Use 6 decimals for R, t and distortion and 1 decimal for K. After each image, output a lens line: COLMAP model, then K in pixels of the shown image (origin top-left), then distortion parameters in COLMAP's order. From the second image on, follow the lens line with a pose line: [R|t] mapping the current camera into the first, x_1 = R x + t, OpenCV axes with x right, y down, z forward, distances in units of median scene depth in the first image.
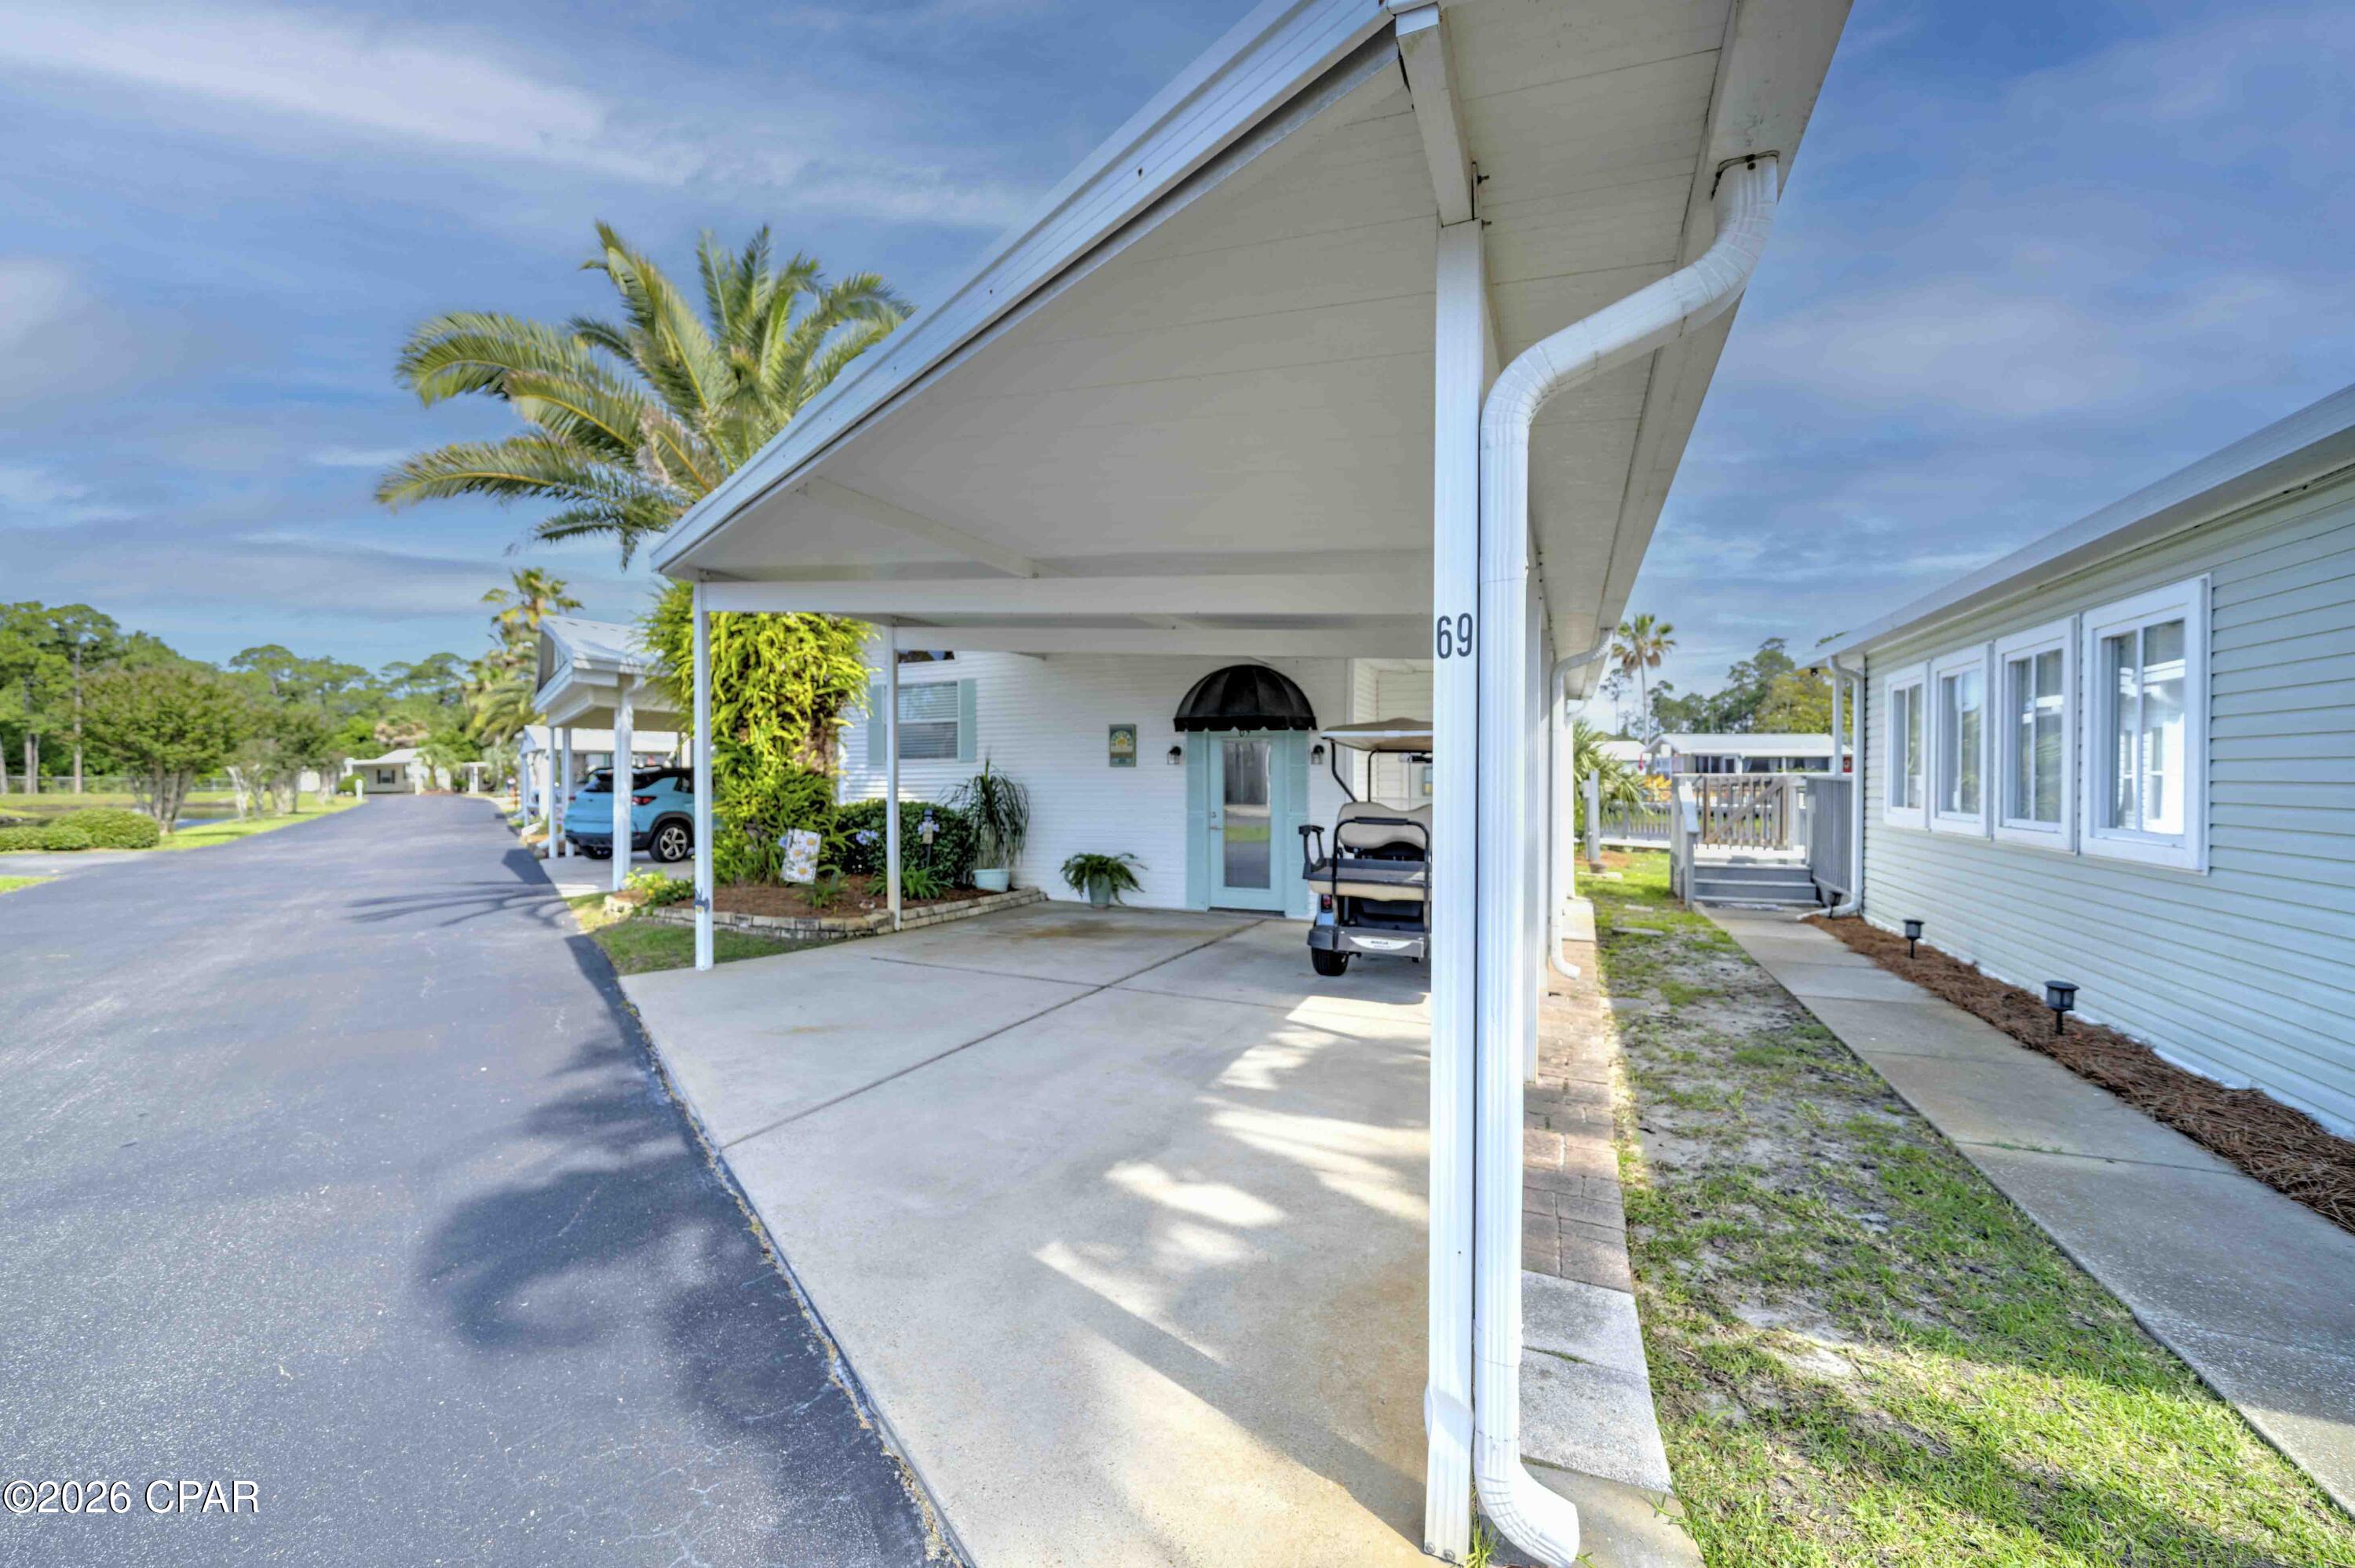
lens RADIAL K [[910.6, 0, 1182.7], [0, 910.6, 763.6], [0, 0, 1]] dist [-0.004216, -0.000342]
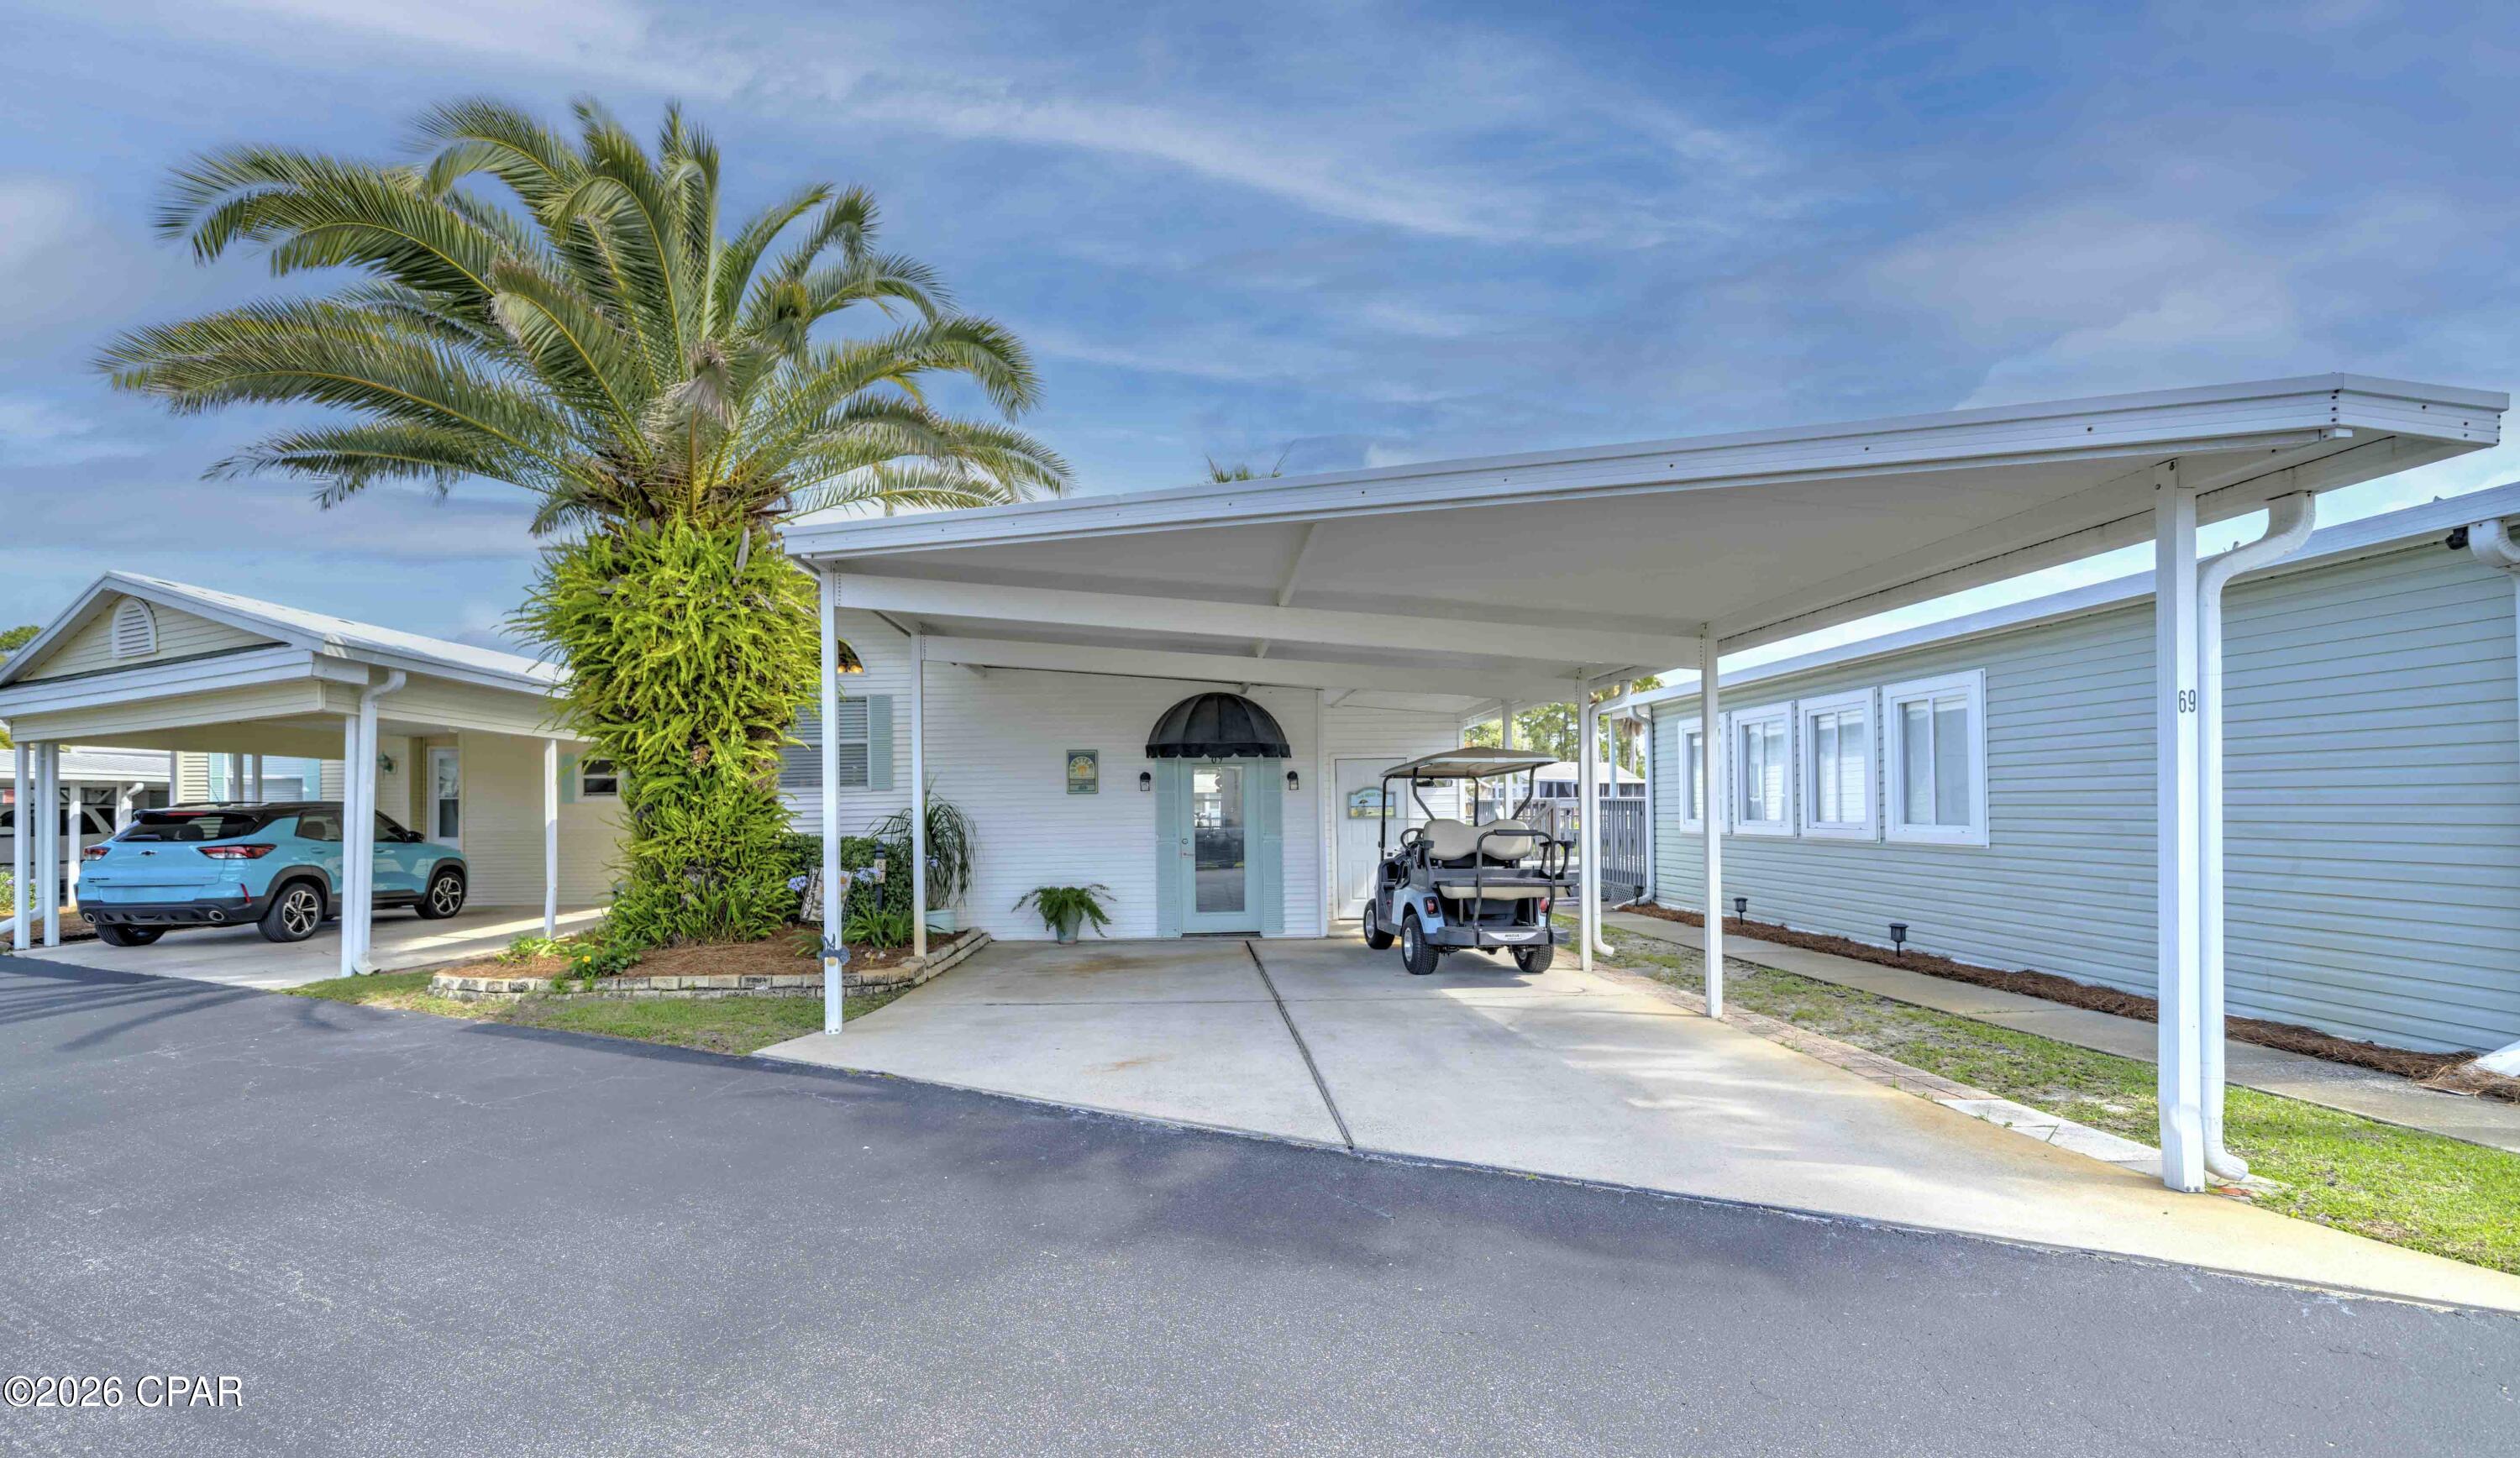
lens RADIAL K [[968.1, 0, 1257.5], [0, 968.1, 788.5], [0, 0, 1]] dist [-0.002252, -0.000116]
pose [[0.886383, -0.002617, 0.462946, -0.410328], [0.007123, 0.999943, -0.007985, 0.007763], [-0.462898, 0.010375, 0.886351, 0.020146]]
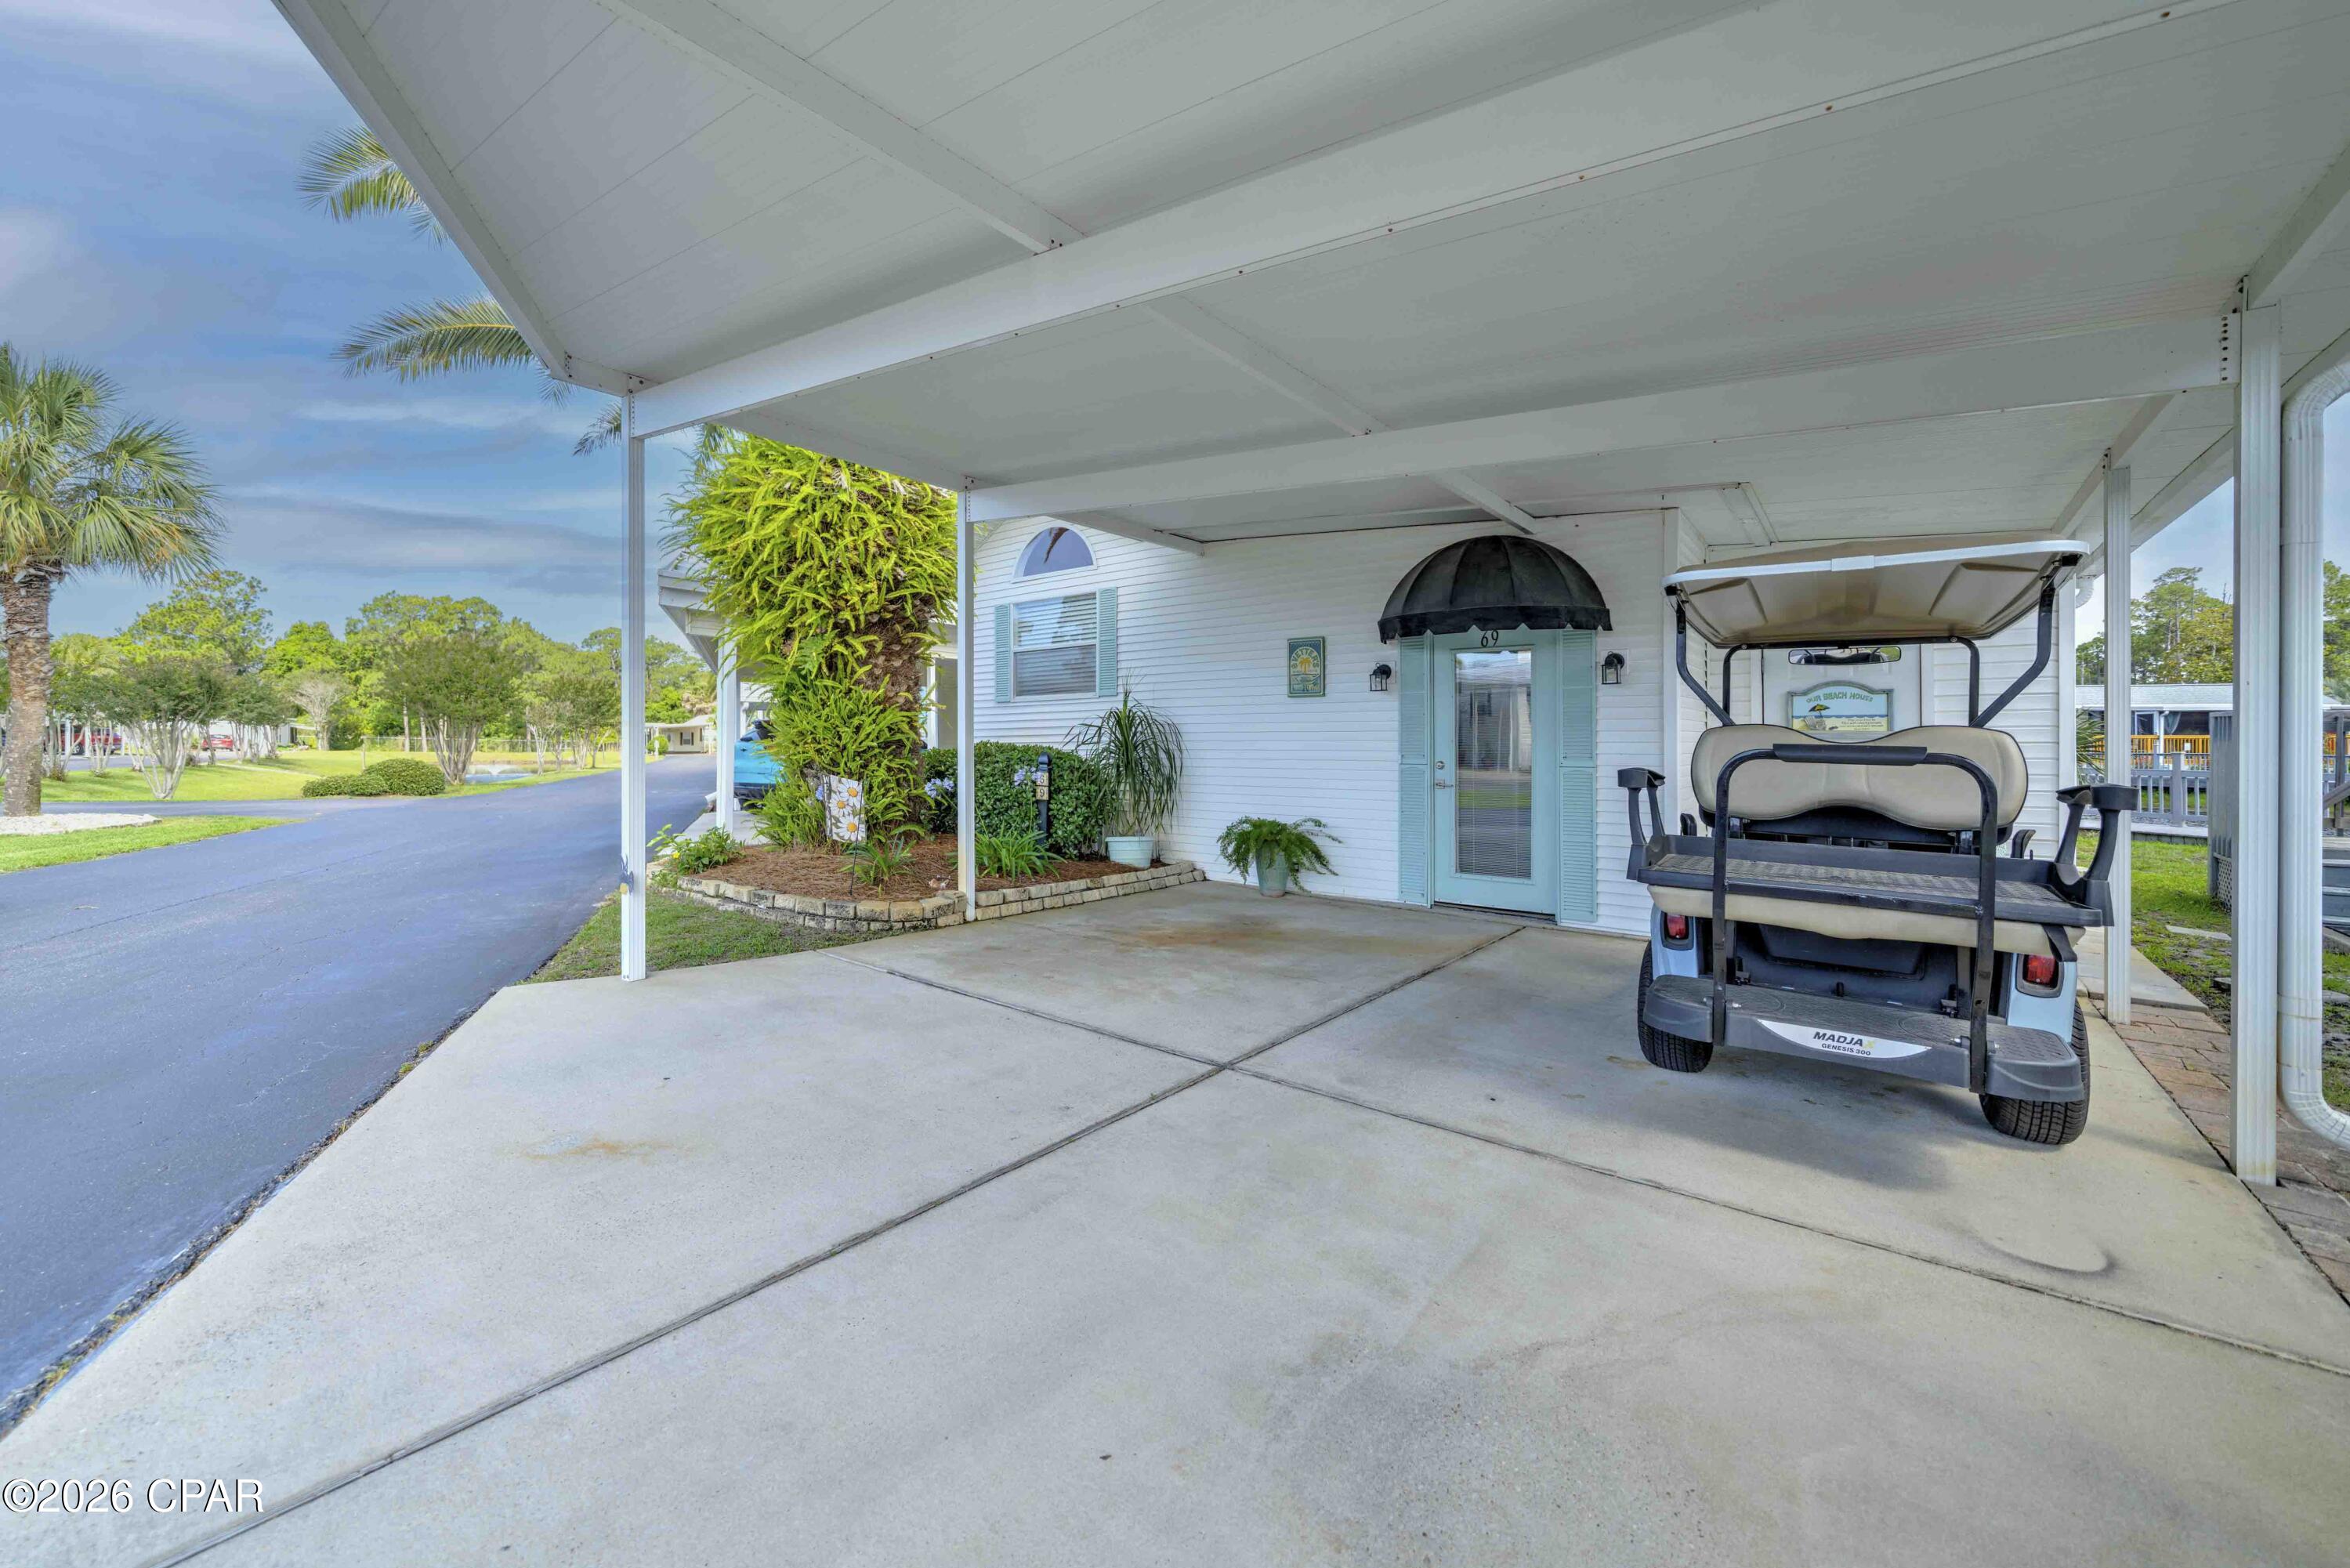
lens RADIAL K [[908.8, 0, 1175.2], [0, 908.8, 739.4], [0, 0, 1]] dist [-0.004216, -0.000342]
pose [[0.968174, 0.000757, -0.250275, 0.012985], [0.001878, 0.999945, 0.010290, 0.031619], [0.250270, -0.010432, 0.968120, 0.318503]]
